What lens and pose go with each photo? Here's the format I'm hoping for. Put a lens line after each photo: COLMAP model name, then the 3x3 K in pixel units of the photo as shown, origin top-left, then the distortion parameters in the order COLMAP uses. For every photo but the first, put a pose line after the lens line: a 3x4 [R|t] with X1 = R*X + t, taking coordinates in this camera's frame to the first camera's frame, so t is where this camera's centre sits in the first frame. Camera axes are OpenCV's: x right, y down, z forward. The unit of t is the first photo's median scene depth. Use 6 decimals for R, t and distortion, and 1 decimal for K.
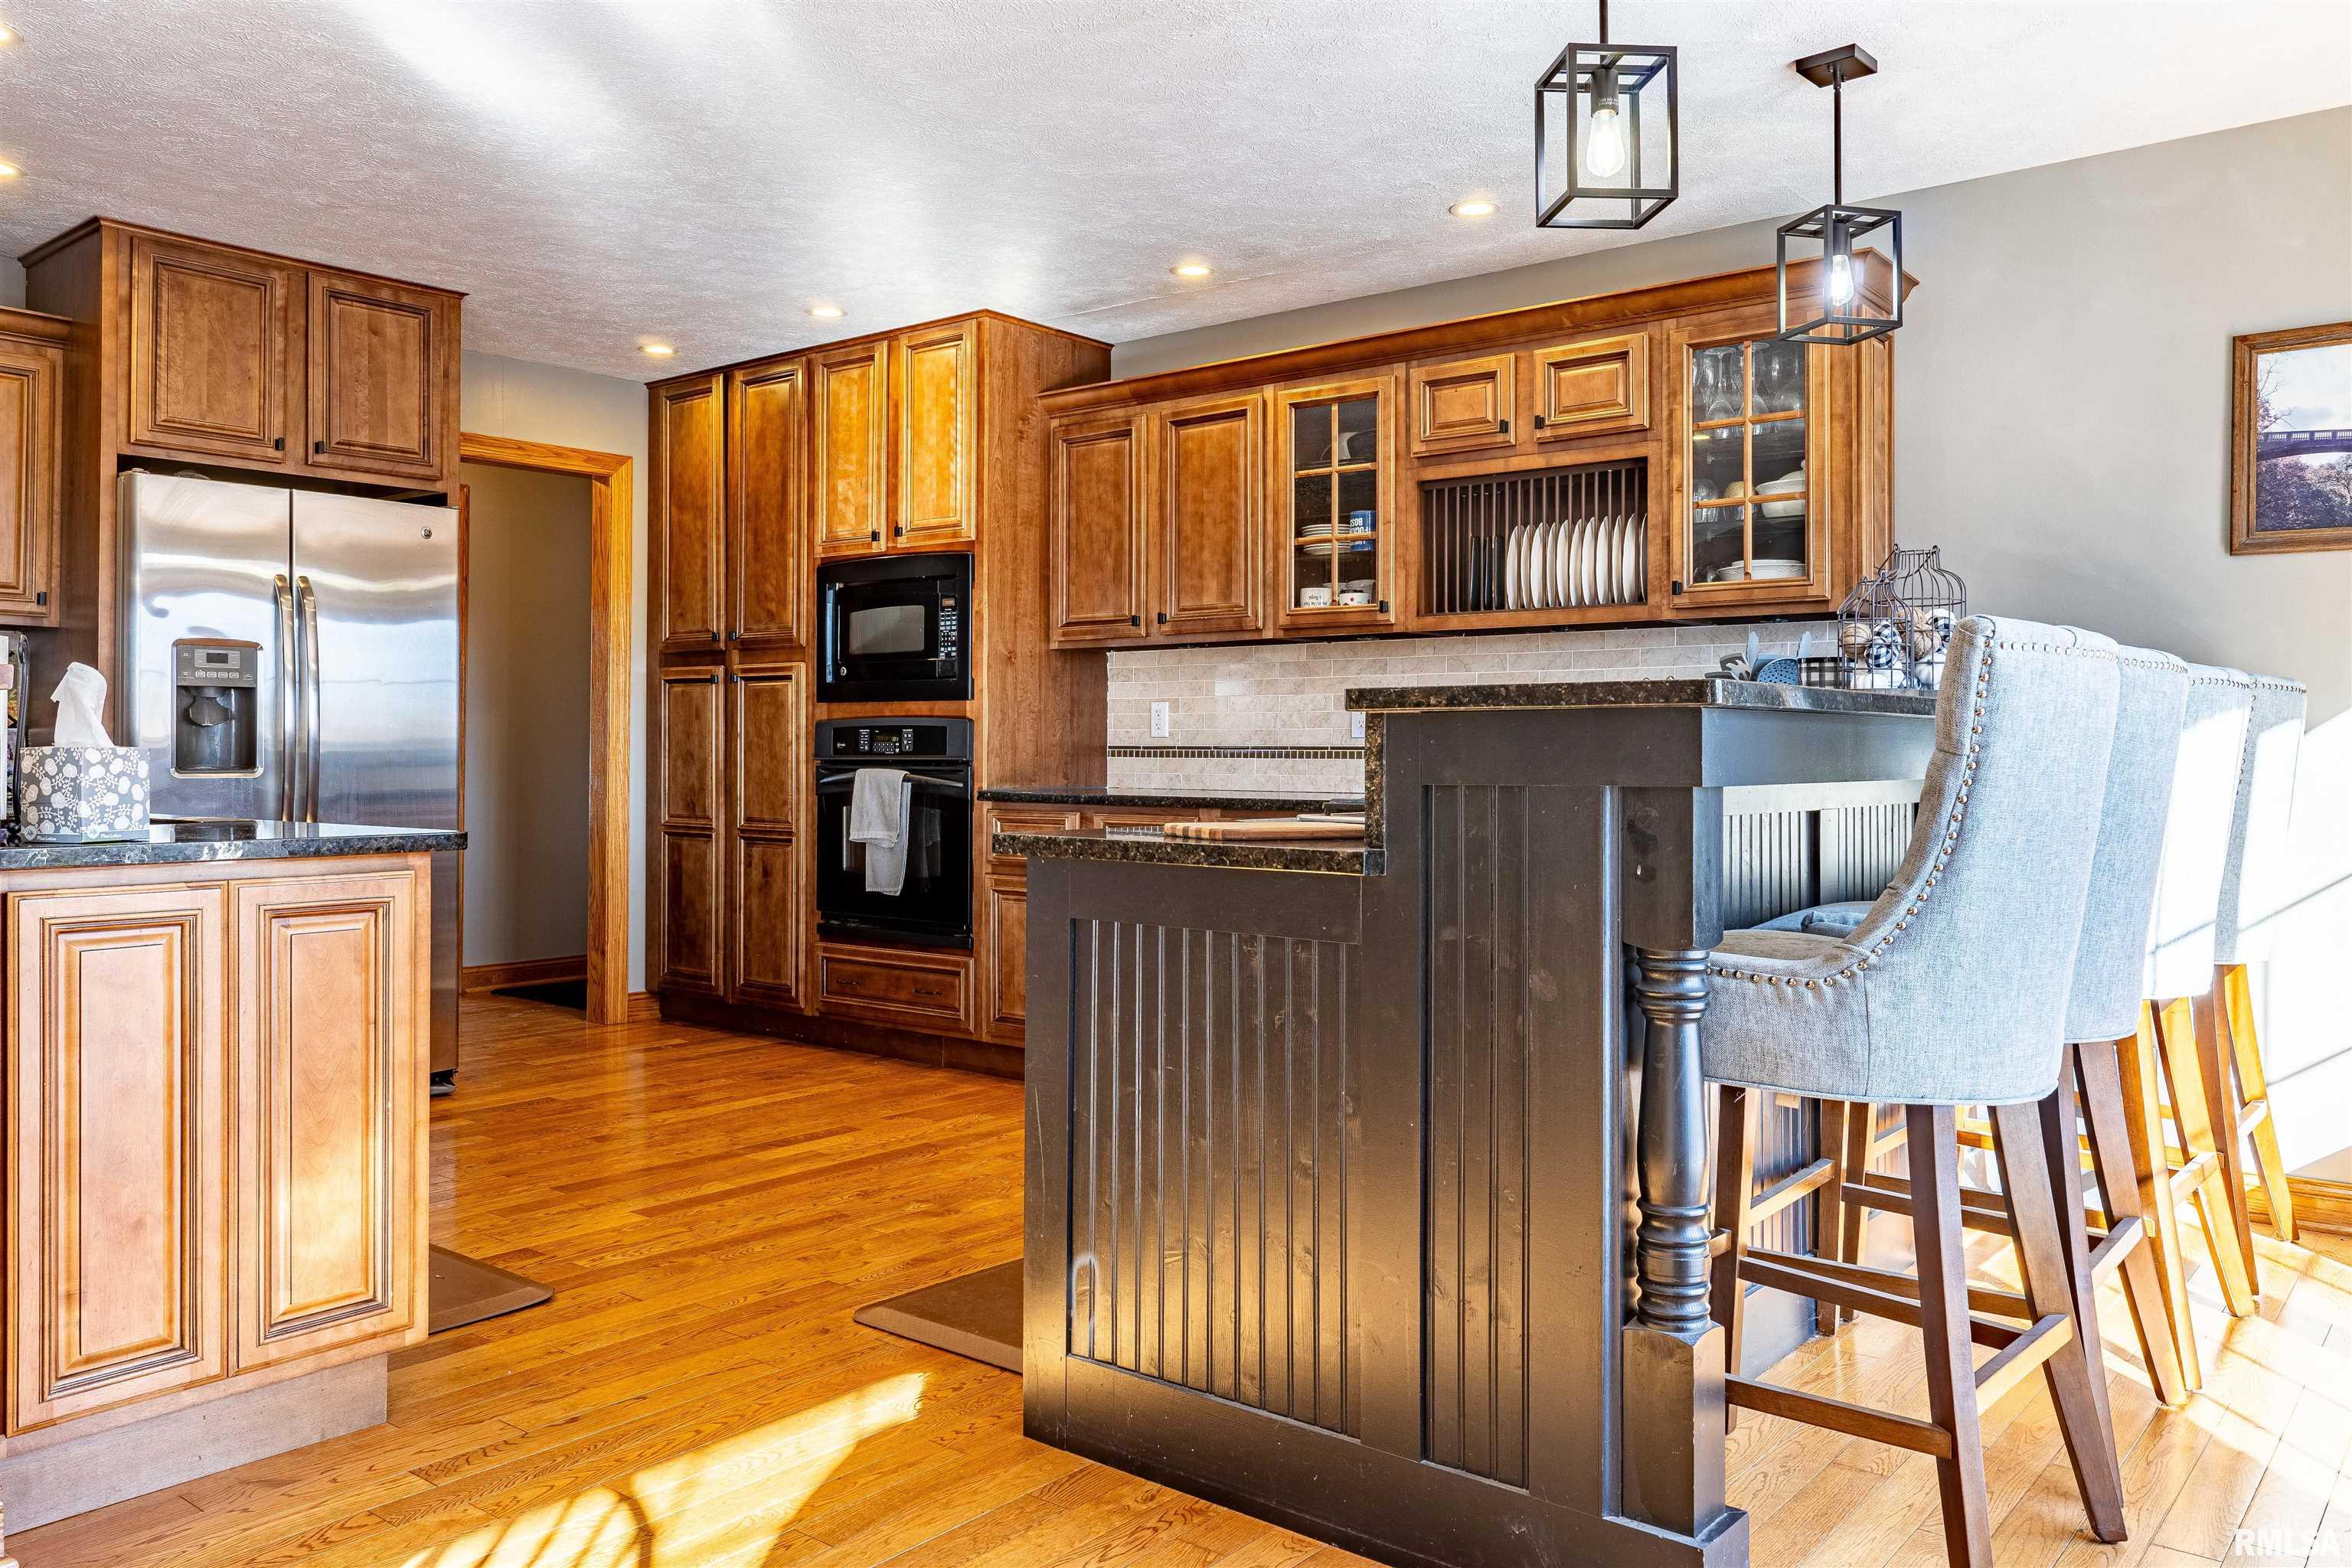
lens RADIAL K [[1718.6, 0, 1171.1], [0, 1718.6, 738.9], [0, 0, 1]] dist [0.004430, 0.002095]
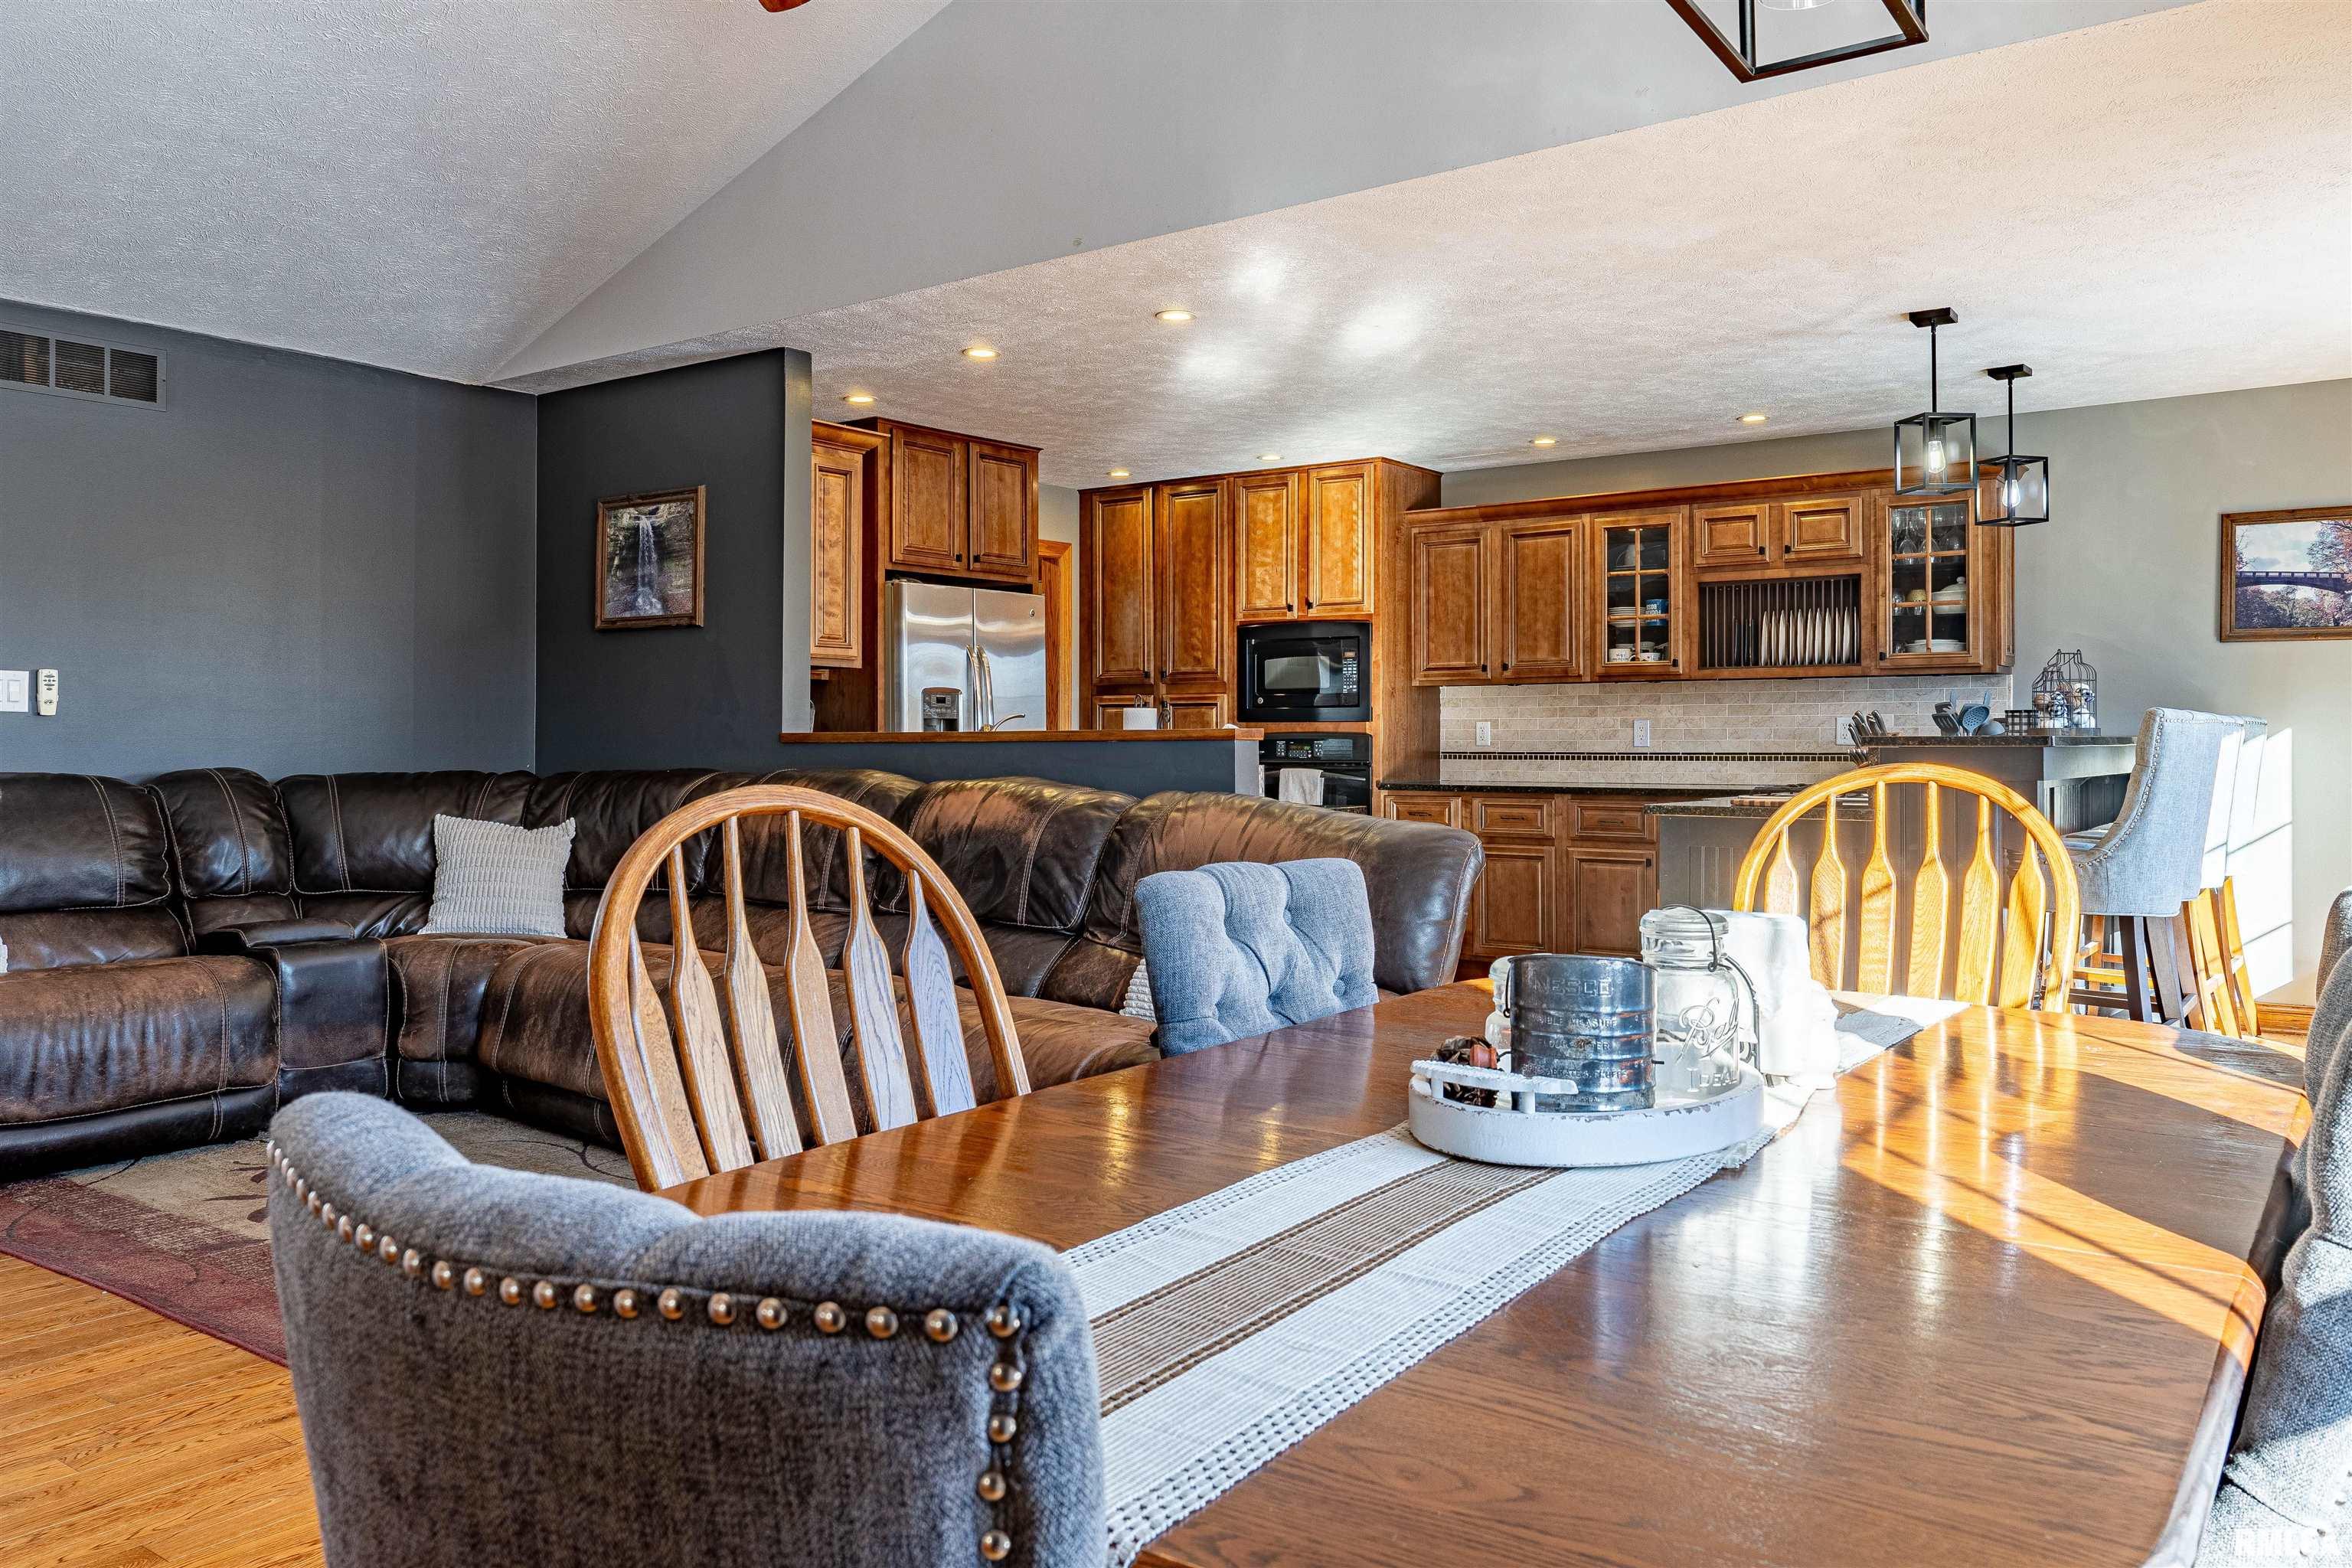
lens RADIAL K [[1718.6, 0, 1171.1], [0, 1718.6, 738.9], [0, 0, 1]] dist [0.004430, 0.002095]
pose [[0.999021, -0.003751, 0.044075, -0.374242], [0.003514, 0.999979, 0.005460, -0.017475], [-0.044095, -0.005300, 0.999013, -0.494973]]
